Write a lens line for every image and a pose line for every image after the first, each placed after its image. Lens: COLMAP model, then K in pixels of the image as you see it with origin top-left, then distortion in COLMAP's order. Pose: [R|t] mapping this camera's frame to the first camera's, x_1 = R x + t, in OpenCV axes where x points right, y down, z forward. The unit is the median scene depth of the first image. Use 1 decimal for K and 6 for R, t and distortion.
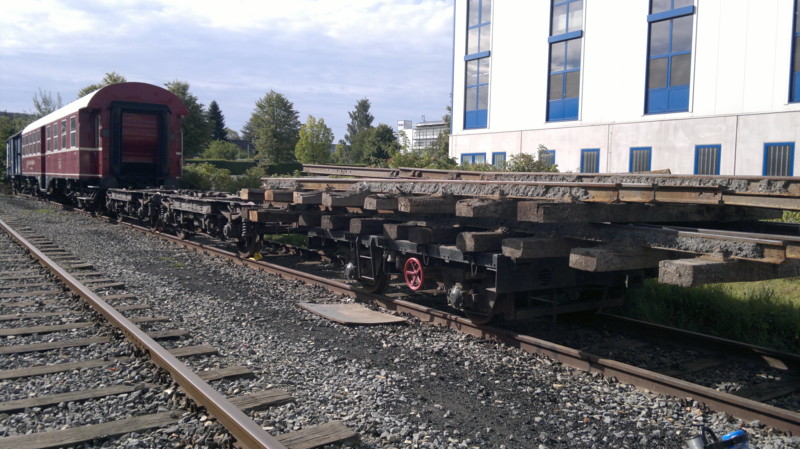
lens RADIAL K [[686.2, 0, 400.0], [0, 686.2, 224.5], [0, 0, 1]] dist [-0.000332, -0.000827]
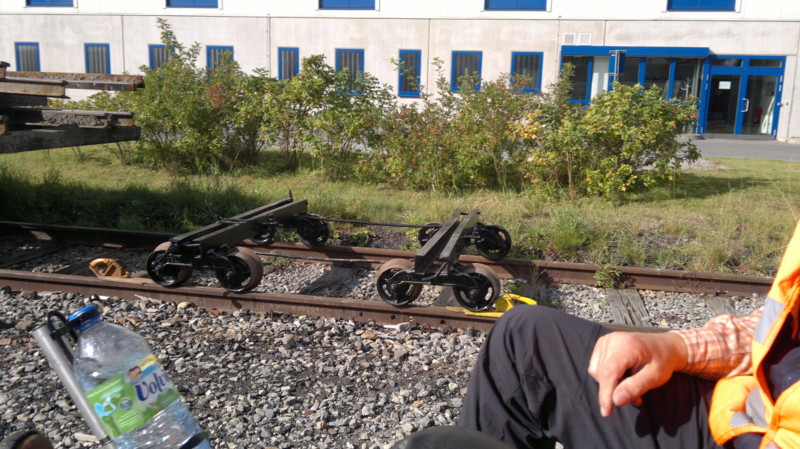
lens RADIAL K [[686.2, 0, 400.0], [0, 686.2, 224.5], [0, 0, 1]] dist [-0.000332, -0.000827]
pose [[0.703332, -0.128314, 0.699185, 0.029688], [0.029057, 0.987941, 0.152077, 0.005188], [-0.710268, -0.086644, 0.698579, -0.032891]]
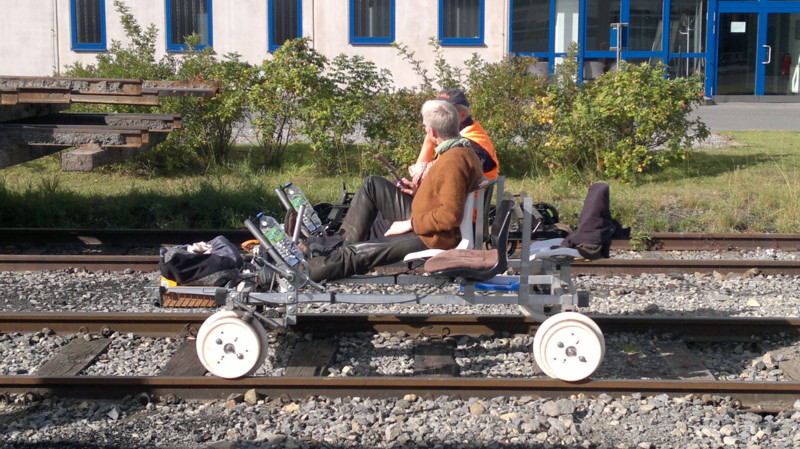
lens RADIAL K [[1350.2, 0, 400.0], [0, 1350.2, 224.5], [0, 0, 1]] dist [-0.001951, 0.052985]
pose [[0.560067, -0.134810, 0.817405, -0.156233], [0.057509, 0.990618, 0.123973, -0.010642], [-0.826449, -0.022426, 0.562565, -0.106603]]
